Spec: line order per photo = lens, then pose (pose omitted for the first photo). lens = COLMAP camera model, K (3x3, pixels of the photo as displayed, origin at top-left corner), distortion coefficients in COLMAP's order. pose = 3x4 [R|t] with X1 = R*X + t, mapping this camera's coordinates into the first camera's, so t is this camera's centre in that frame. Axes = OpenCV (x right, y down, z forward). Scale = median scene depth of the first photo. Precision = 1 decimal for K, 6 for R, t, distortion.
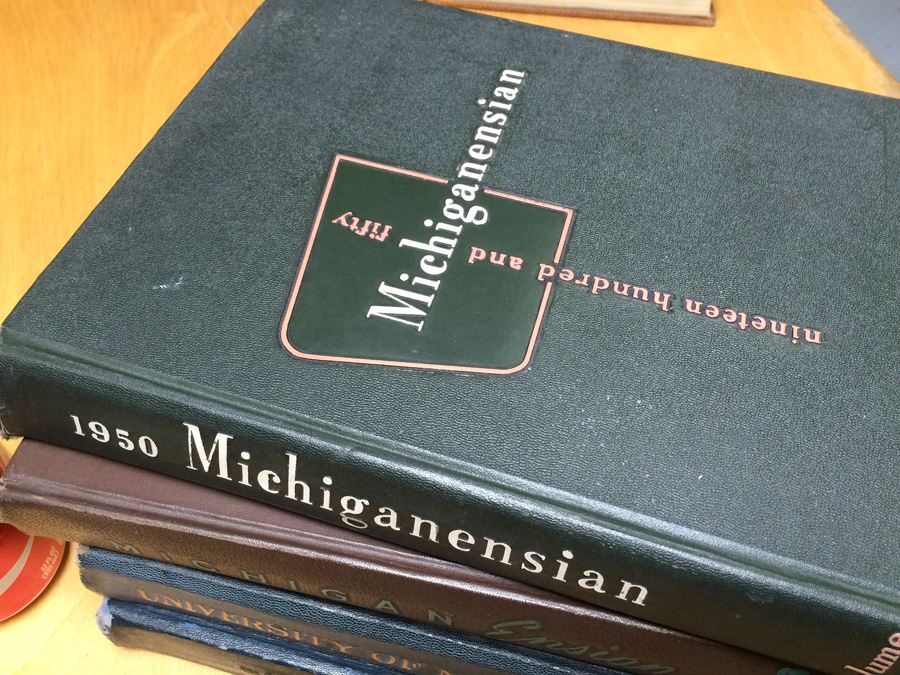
lens RADIAL K [[782.5, 0, 450.0], [0, 782.5, 337.5], [0, 0, 1]] dist [0.083386, -0.130581]
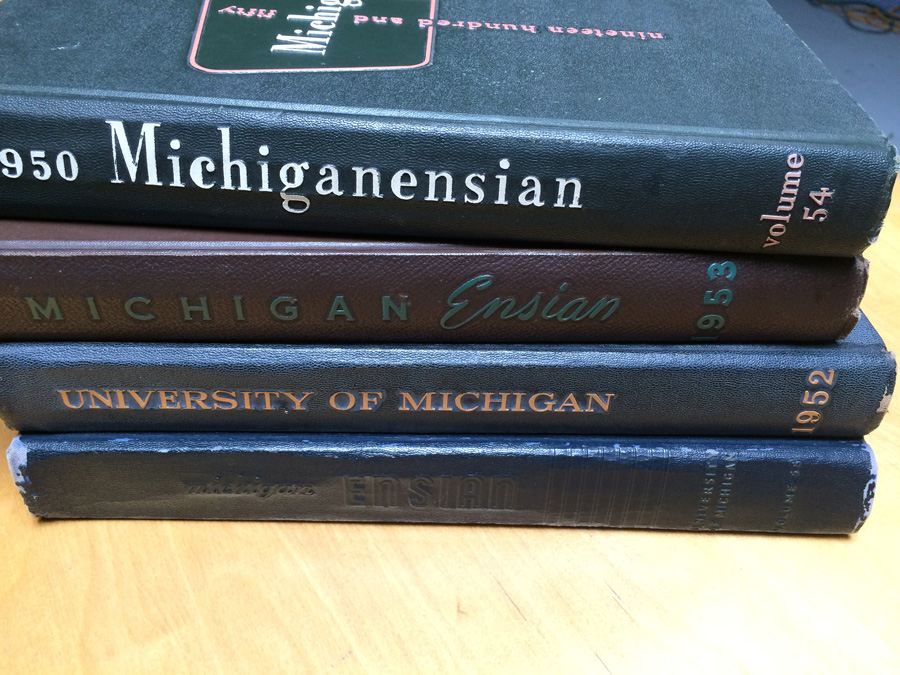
lens RADIAL K [[782.5, 0, 450.0], [0, 782.5, 337.5], [0, 0, 1]] dist [0.083386, -0.130581]
pose [[0.962173, -0.163215, 0.218136, -0.179682], [0.210787, 0.953253, -0.216511, 0.661210], [-0.172601, 0.254301, 0.951599, 0.046652]]
